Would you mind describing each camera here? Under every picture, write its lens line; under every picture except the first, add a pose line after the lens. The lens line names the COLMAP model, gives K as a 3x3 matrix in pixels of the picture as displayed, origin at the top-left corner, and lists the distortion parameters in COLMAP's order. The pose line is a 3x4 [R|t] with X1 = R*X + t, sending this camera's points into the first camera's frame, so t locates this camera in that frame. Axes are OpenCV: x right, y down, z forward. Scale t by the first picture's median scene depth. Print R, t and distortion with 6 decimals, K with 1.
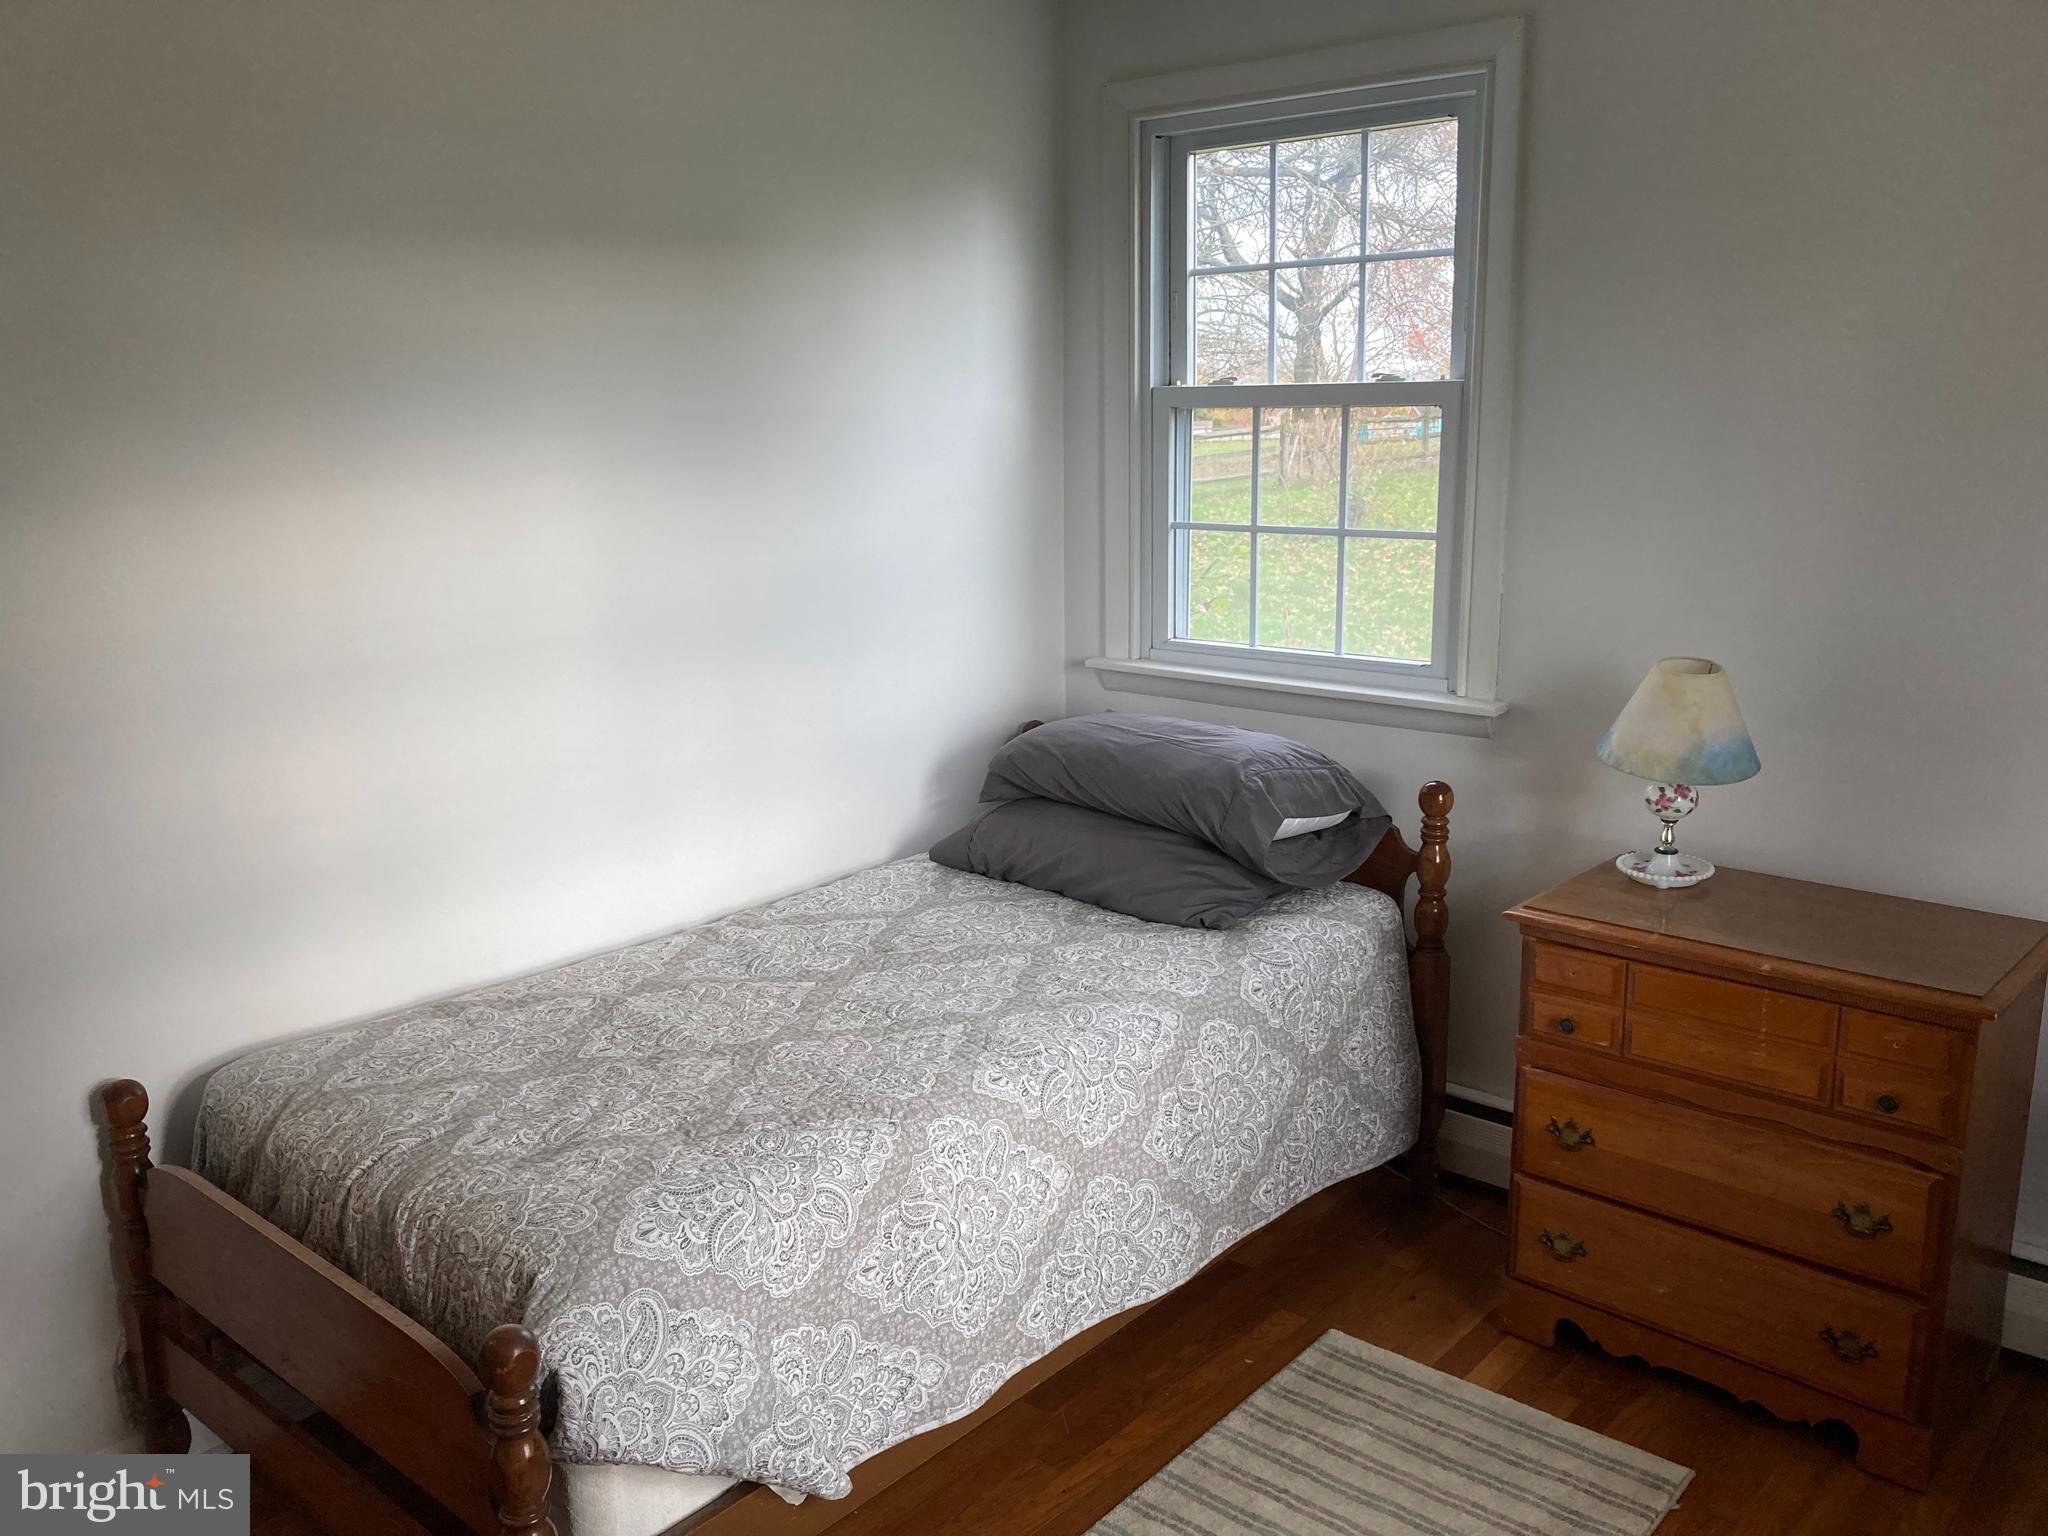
lens RADIAL K [[1650.4, 0, 1024.0], [0, 1650.4, 768.0], [0, 0, 1]] dist [0.002282, -0.008702]
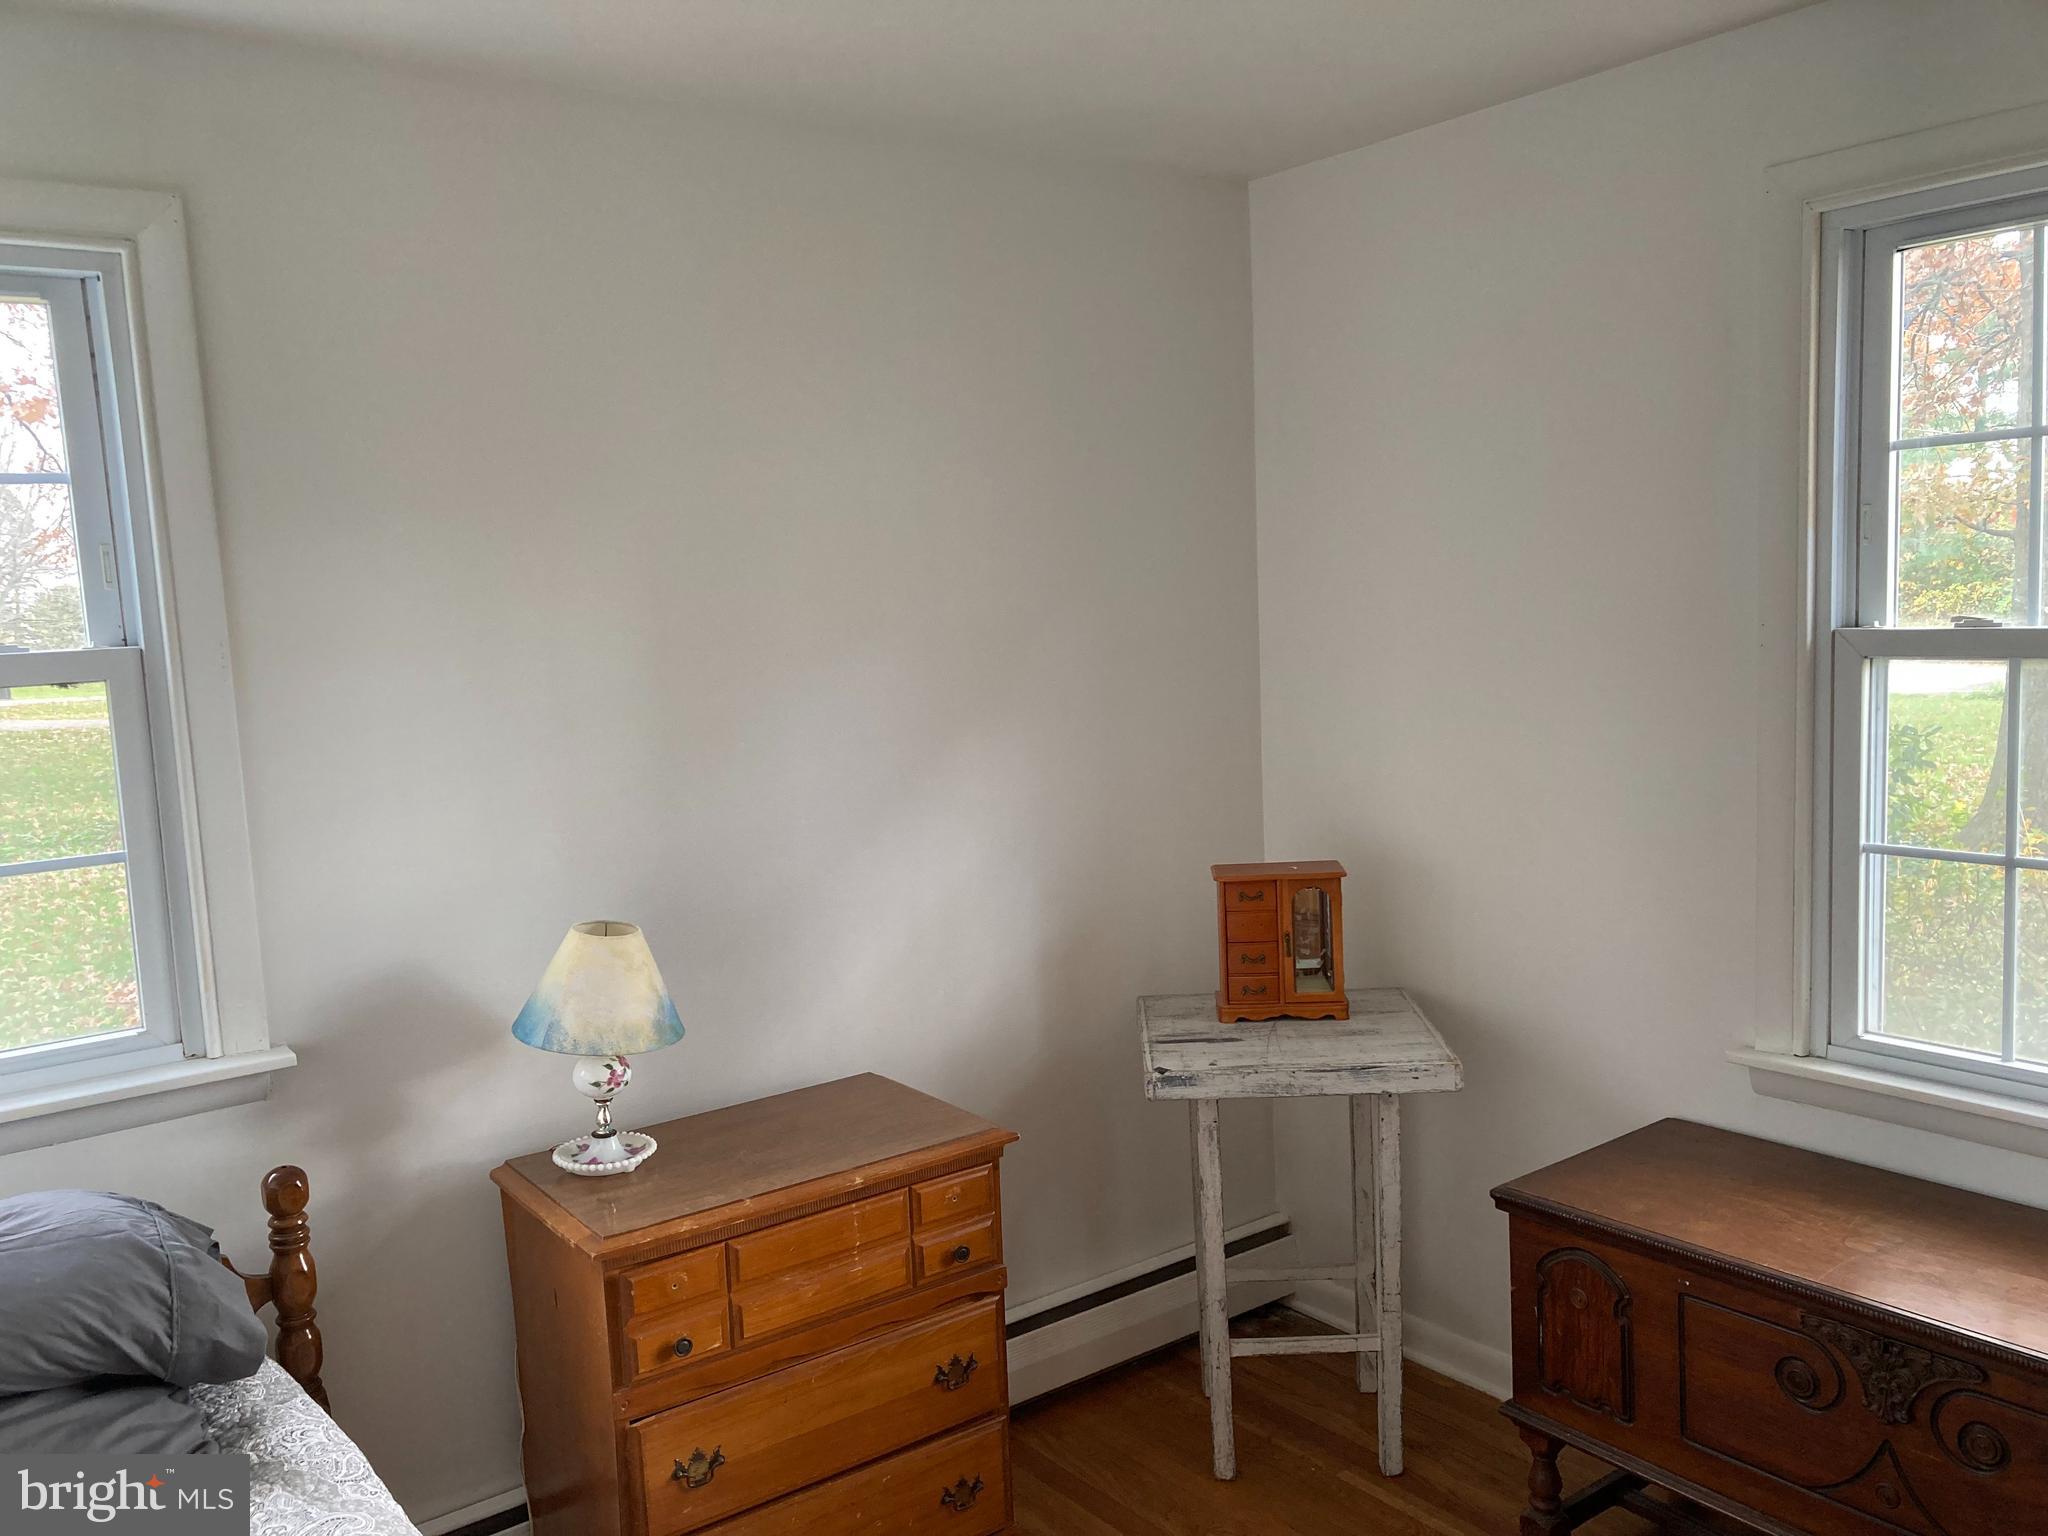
lens RADIAL K [[1636.0, 0, 1024.0], [0, 1636.0, 768.0], [0, 0, 1]] dist [-0.008453, -0.000962]
pose [[0.217901, -0.095947, 0.971243, -0.368436], [0.267673, 0.962872, 0.035067, -0.100213], [-0.938547, 0.252334, 0.235493, 0.464310]]
